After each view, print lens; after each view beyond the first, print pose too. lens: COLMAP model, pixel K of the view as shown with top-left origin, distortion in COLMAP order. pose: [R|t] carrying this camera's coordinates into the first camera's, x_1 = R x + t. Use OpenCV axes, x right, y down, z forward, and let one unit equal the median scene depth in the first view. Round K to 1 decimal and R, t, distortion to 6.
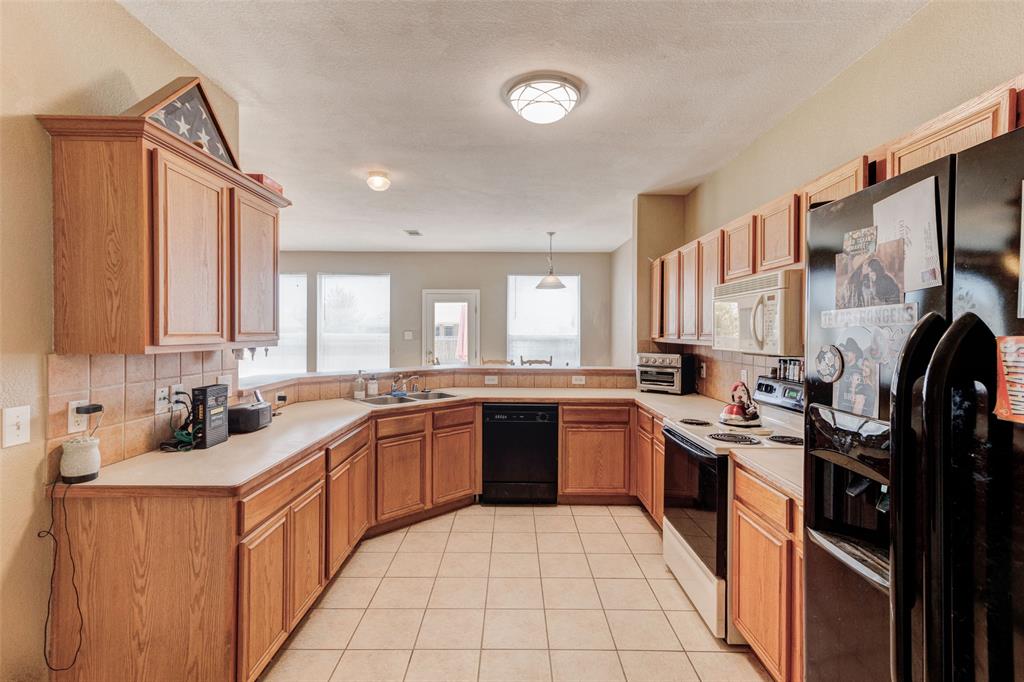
lens RADIAL K [[465.4, 0, 511.0], [0, 465.4, 337.7], [0, 0, 1]] dist [0.023490, 0.000041]
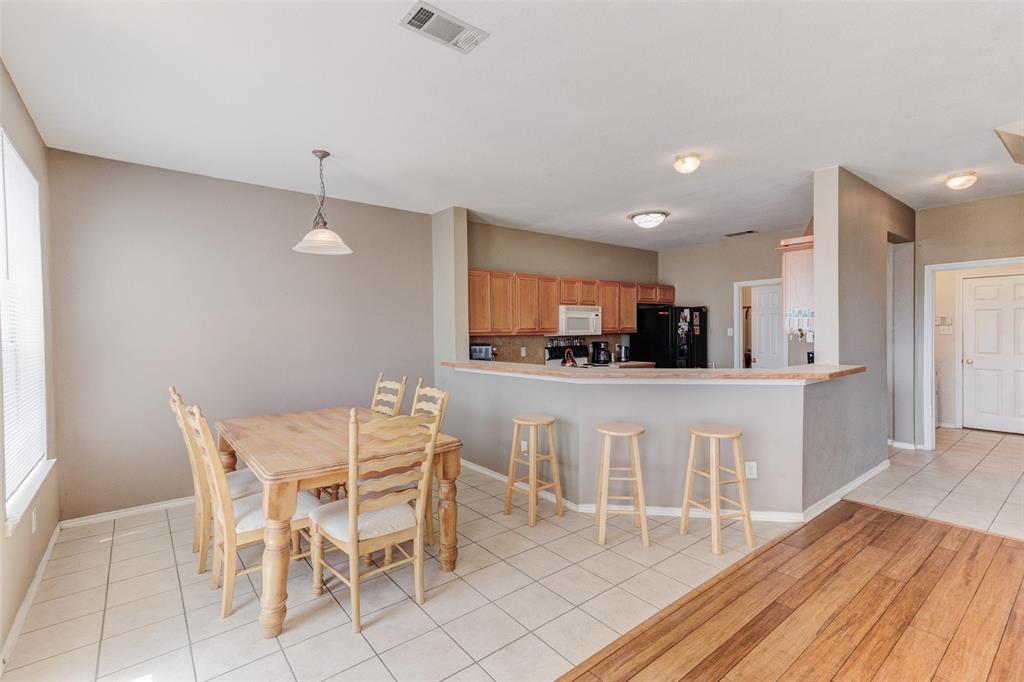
lens RADIAL K [[465.4, 0, 511.0], [0, 465.4, 337.7], [0, 0, 1]] dist [0.023490, 0.000041]
pose [[-0.630529, -0.004690, 0.776152, -0.391750], [0.016735, 0.999667, 0.019635, -0.010126], [-0.775986, 0.025370, -0.630240, 0.950591]]
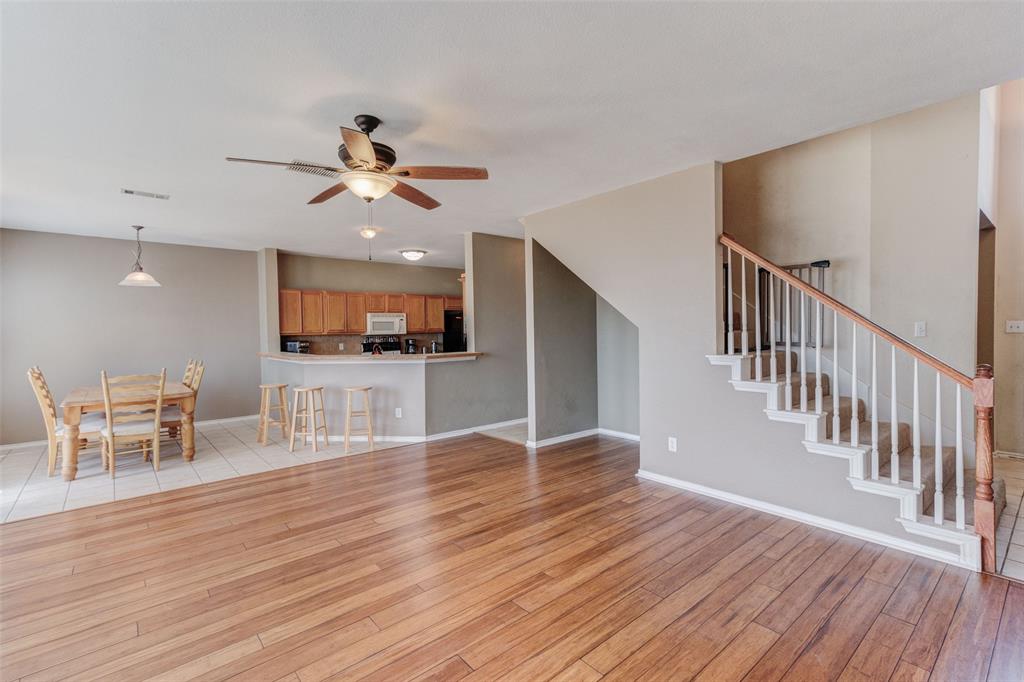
lens RADIAL K [[465.4, 0, 511.0], [0, 465.4, 337.7], [0, 0, 1]] dist [0.023490, 0.000041]
pose [[-0.652412, -0.005344, 0.757845, -0.888942], [0.020792, 0.999473, 0.024947, -0.010275], [-0.757579, 0.032033, -0.651957, 0.851382]]
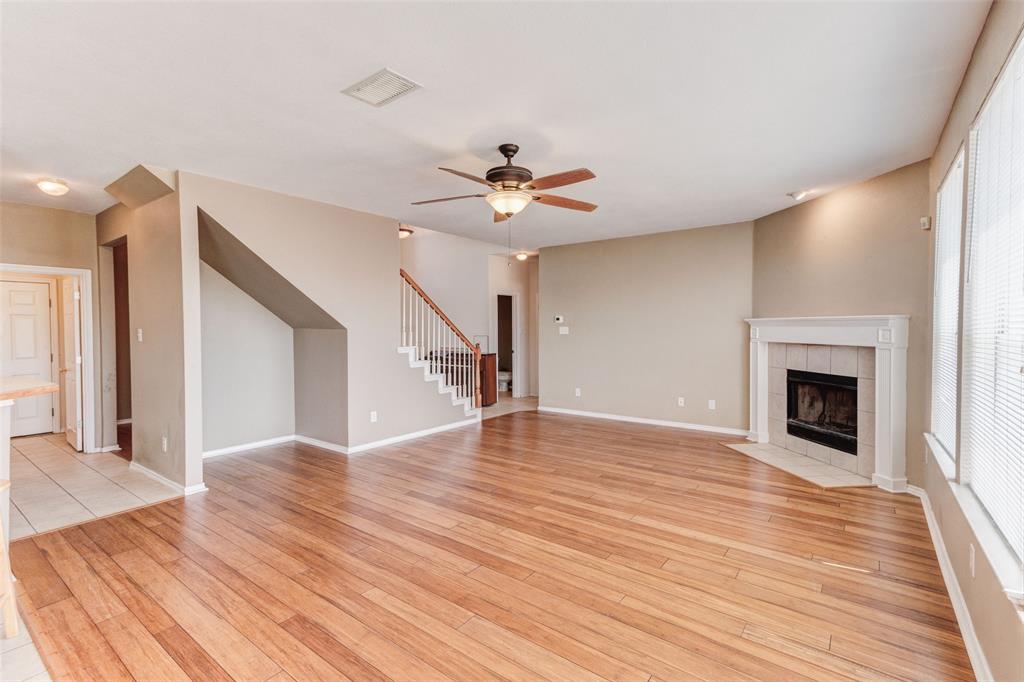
lens RADIAL K [[465.4, 0, 511.0], [0, 465.4, 337.7], [0, 0, 1]] dist [0.023490, 0.000041]
pose [[-0.601803, 0.022937, -0.798315, -0.168423], [0.002103, 0.999630, 0.027136, -0.009871], [0.798642, 0.014652, -0.601628, 0.958620]]
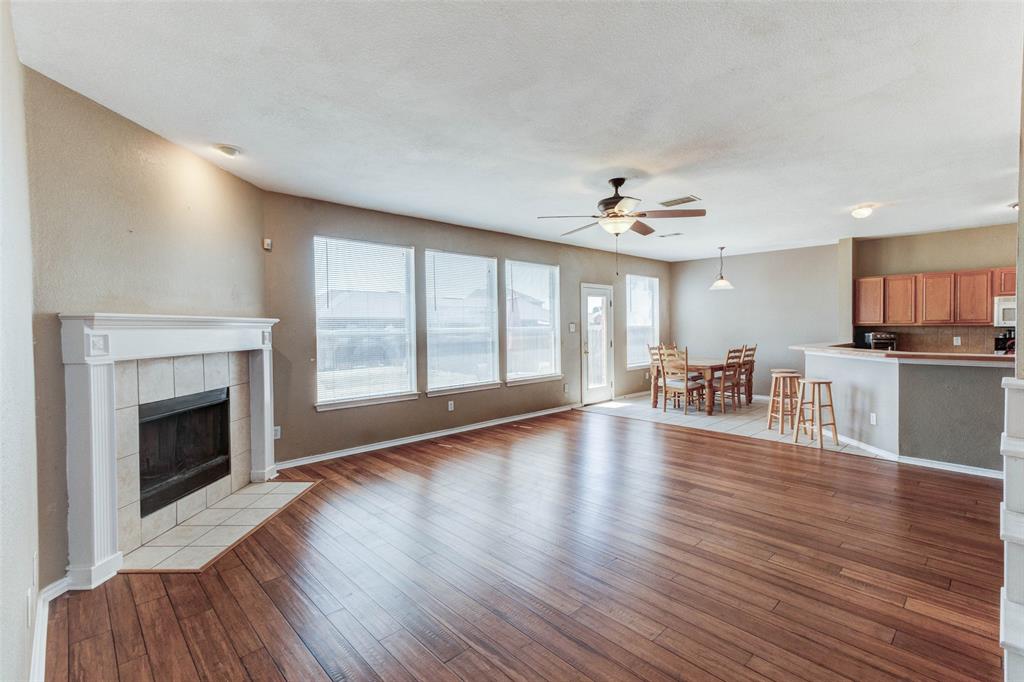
lens RADIAL K [[465.4, 0, 511.0], [0, 465.4, 337.7], [0, 0, 1]] dist [0.023490, 0.000041]
pose [[0.721400, -0.022140, 0.692165, -1.005154], [0.013308, 0.999747, 0.018108, -0.003345], [-0.692391, -0.003851, 0.721512, 0.372286]]
